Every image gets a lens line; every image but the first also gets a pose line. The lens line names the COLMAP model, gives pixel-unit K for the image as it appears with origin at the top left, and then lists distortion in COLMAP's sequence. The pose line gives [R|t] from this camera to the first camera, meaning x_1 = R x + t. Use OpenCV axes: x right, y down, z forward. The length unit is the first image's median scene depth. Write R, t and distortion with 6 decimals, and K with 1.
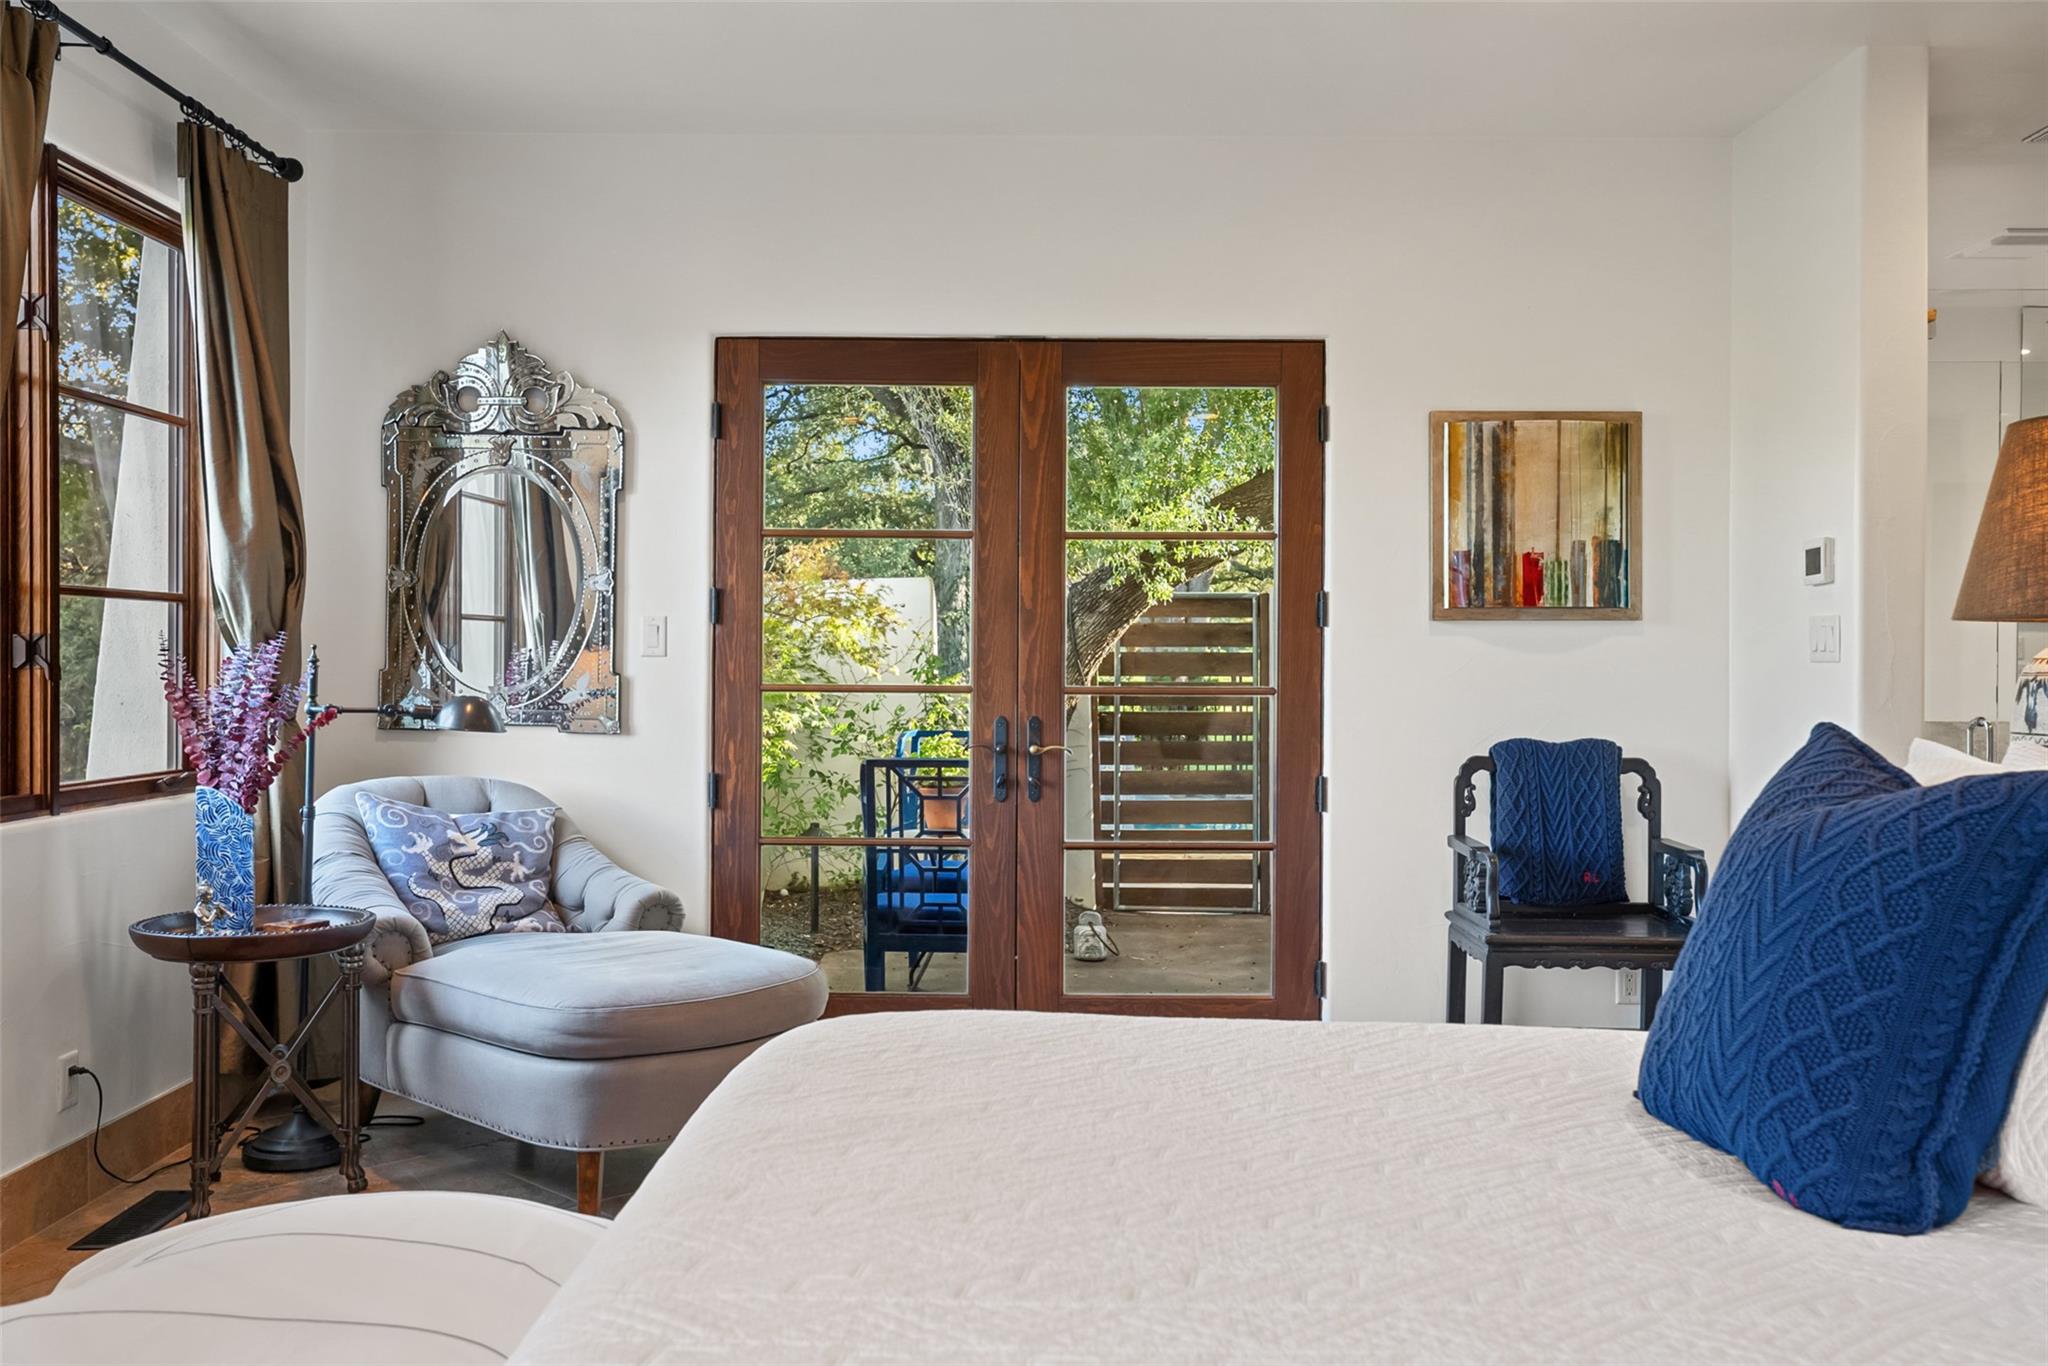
lens RADIAL K [[1789.1, 0, 1024.0], [0, 1789.1, 683.0], [0, 0, 1]] dist [0.000748, 0.001772]
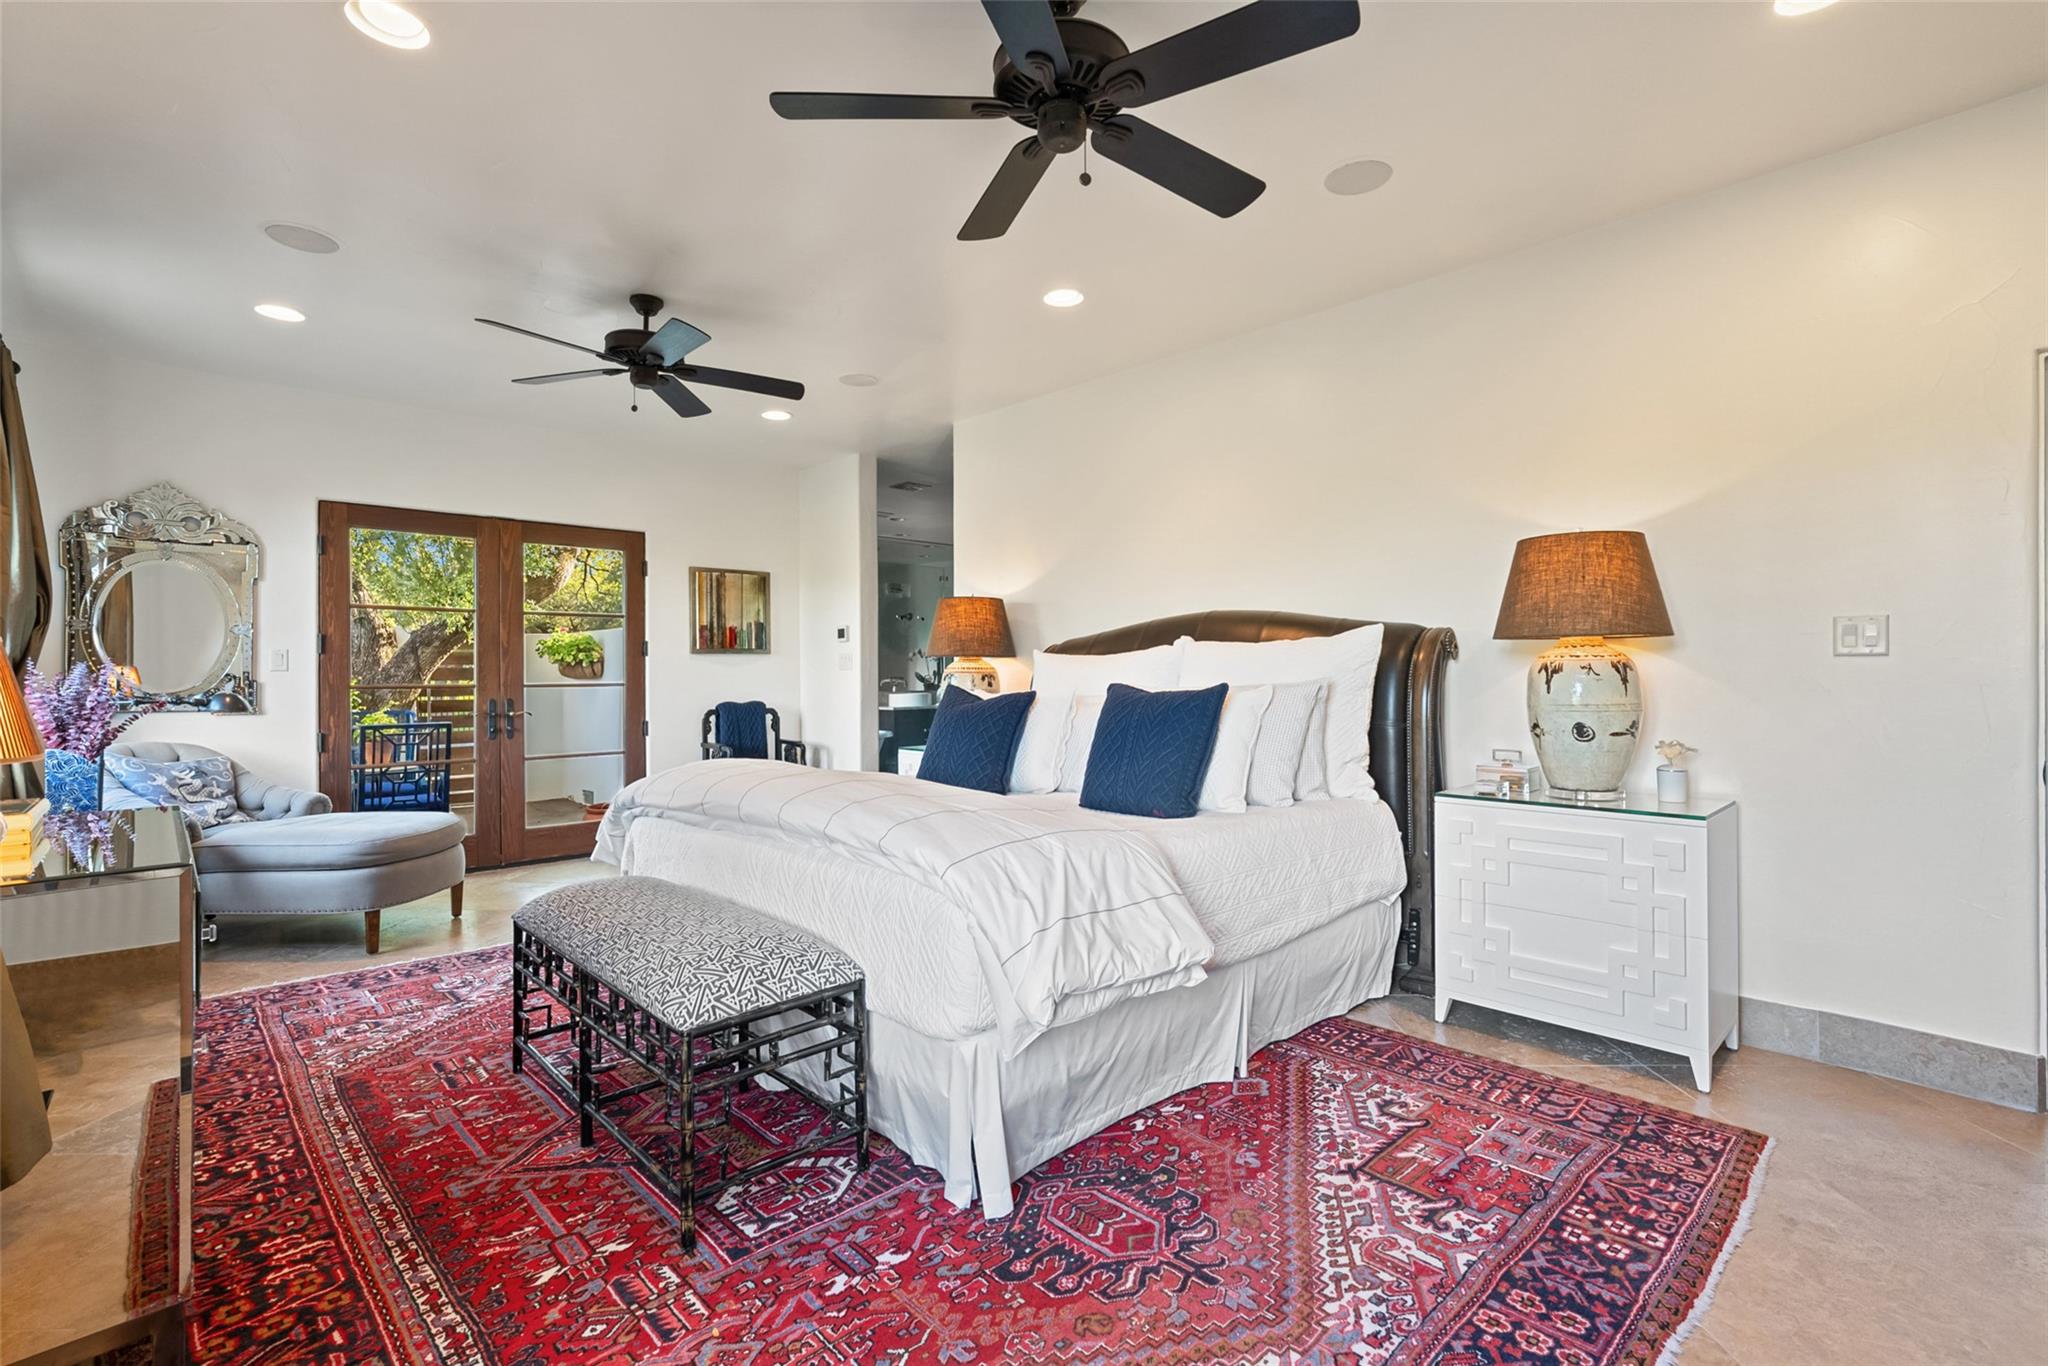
lens RADIAL K [[949.9, 0, 1024.0], [0, 949.9, 683.0], [0, 0, 1]] dist [0.000211, 0.000005]
pose [[0.719489, -0.016289, 0.694313, -0.337950], [0.016429, 0.999844, 0.006432, 0.003616], [-0.694310, 0.006779, 0.719645, -0.226980]]
